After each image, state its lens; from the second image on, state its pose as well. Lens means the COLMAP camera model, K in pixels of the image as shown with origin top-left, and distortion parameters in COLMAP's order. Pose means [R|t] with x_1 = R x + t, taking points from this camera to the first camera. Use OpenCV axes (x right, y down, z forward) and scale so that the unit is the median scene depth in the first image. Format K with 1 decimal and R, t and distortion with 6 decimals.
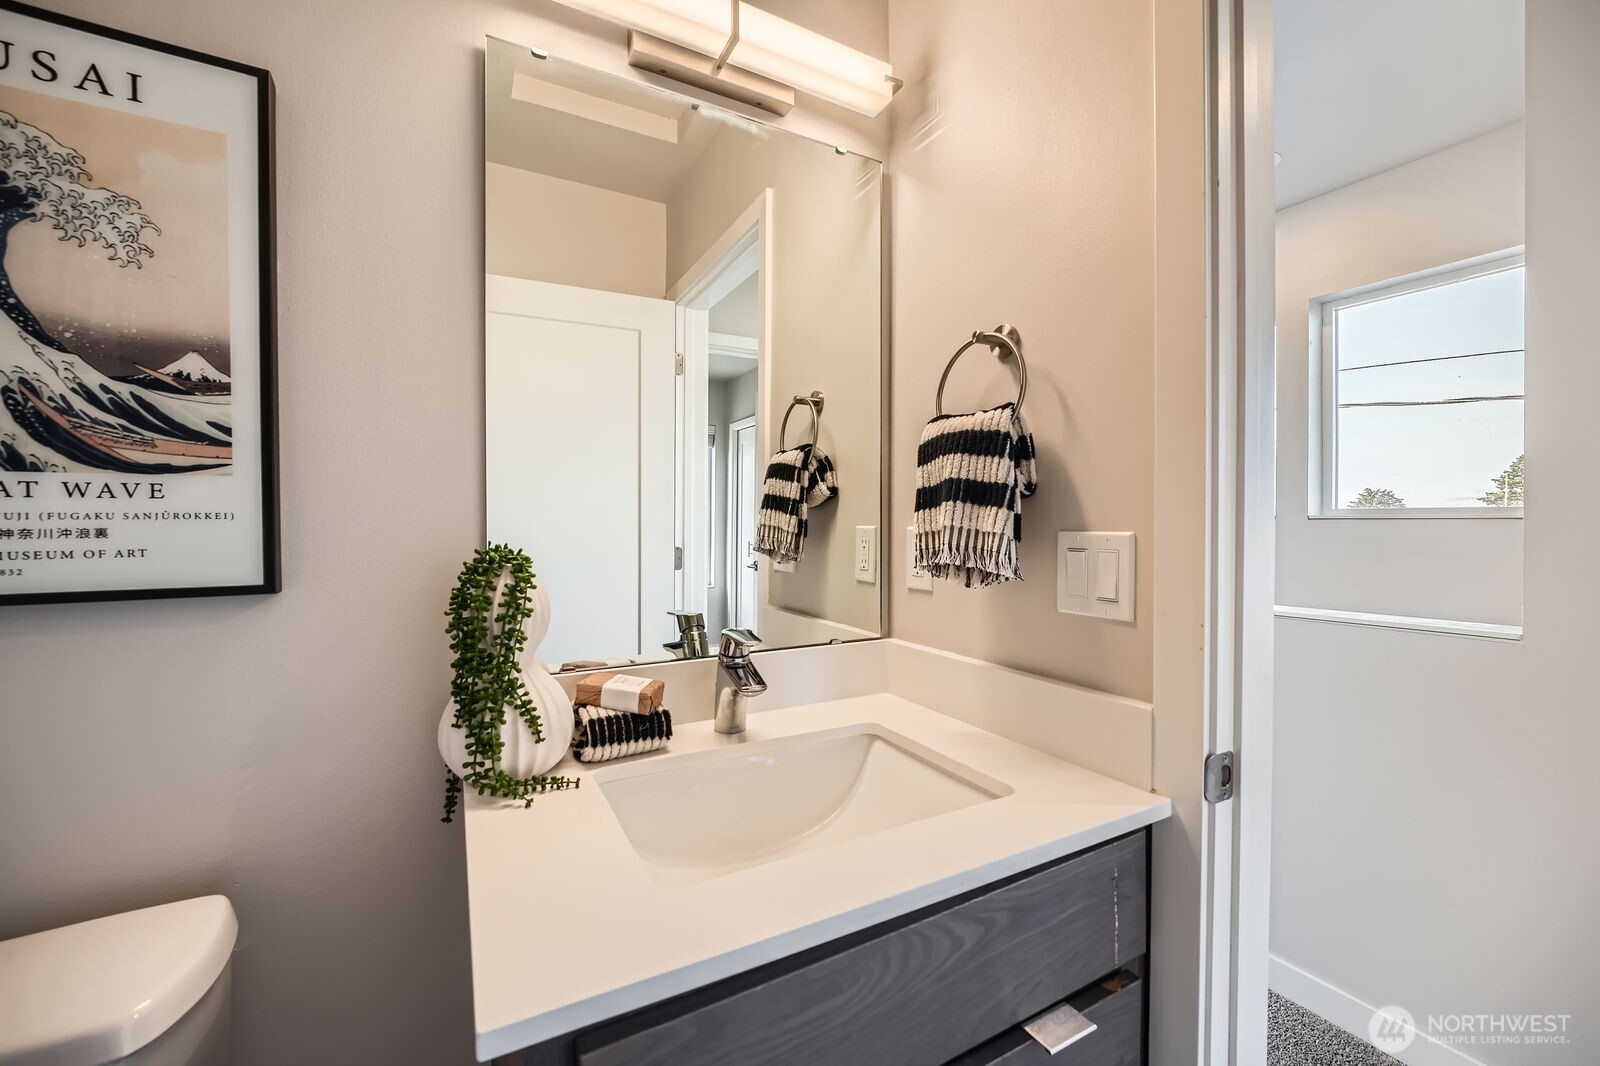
lens RADIAL K [[653.0, 0, 805.3], [0, 653.0, 531.8], [0, 0, 1]] dist [0.000470, 0.000160]
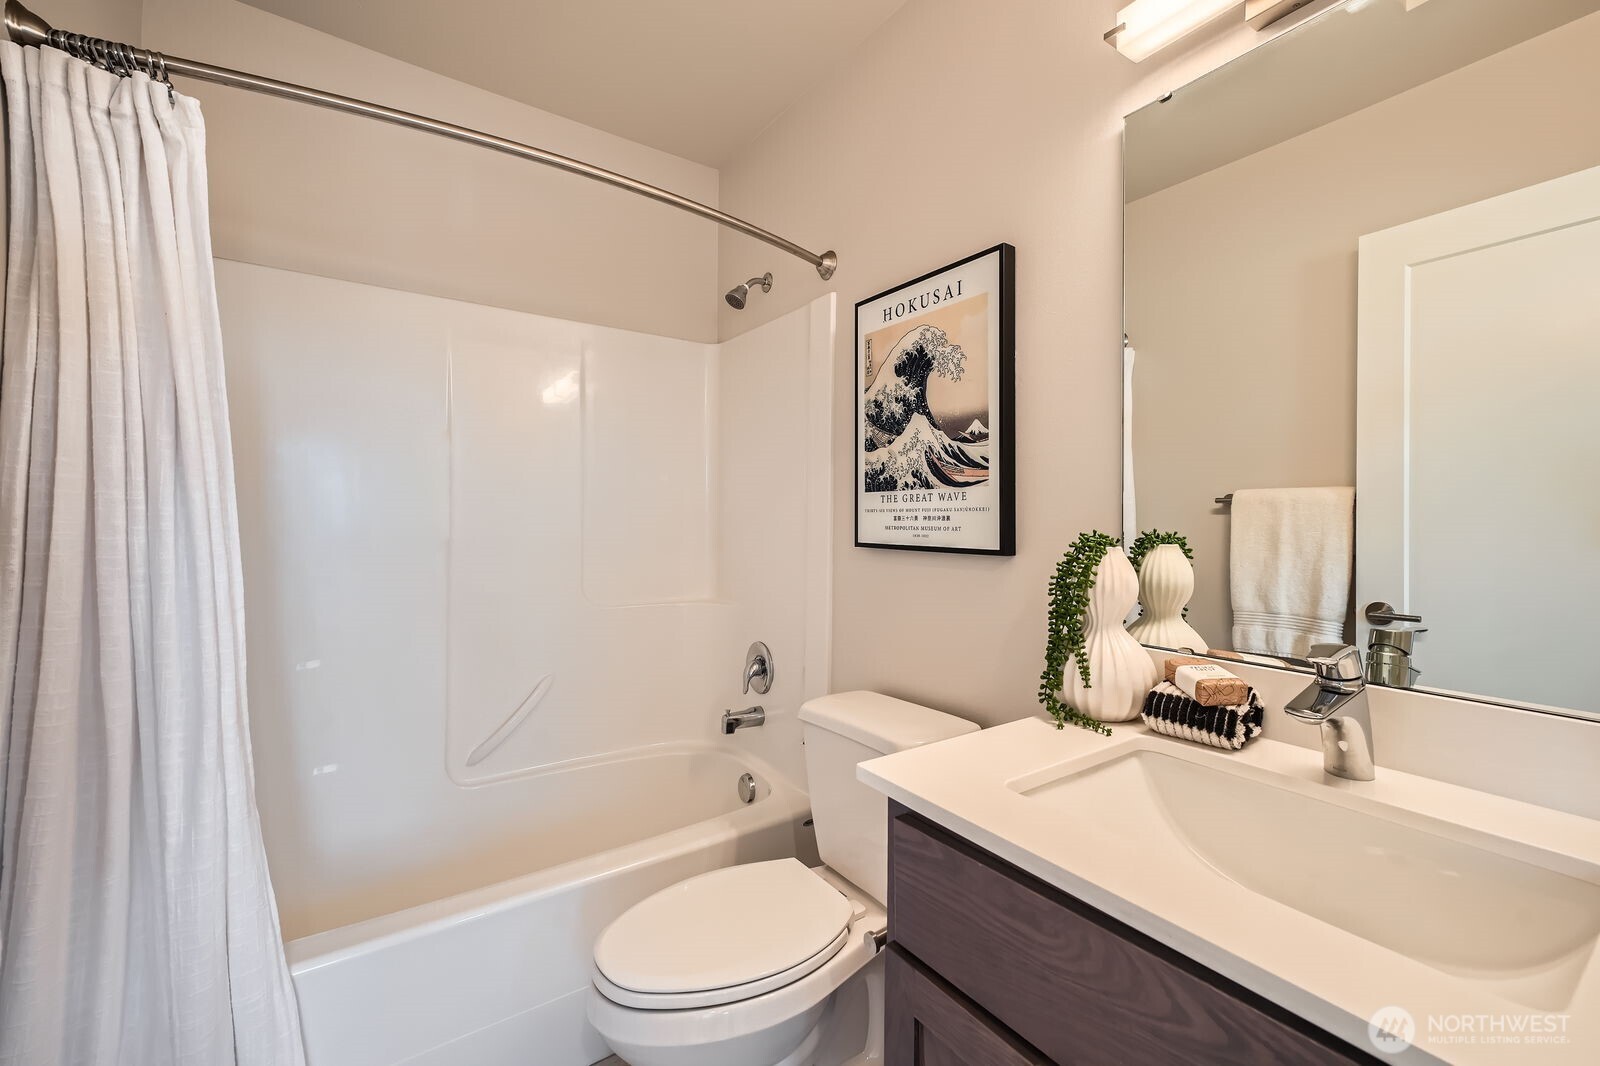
lens RADIAL K [[668.7, 0, 814.2], [0, 668.7, 517.5], [0, 0, 1]] dist [-0.000271, 0.000163]
pose [[0.102274, 0.007104, -0.994731, 0.898931], [-0.014446, 0.999880, 0.005655, -0.005469], [0.994651, 0.013792, 0.102364, 0.378828]]
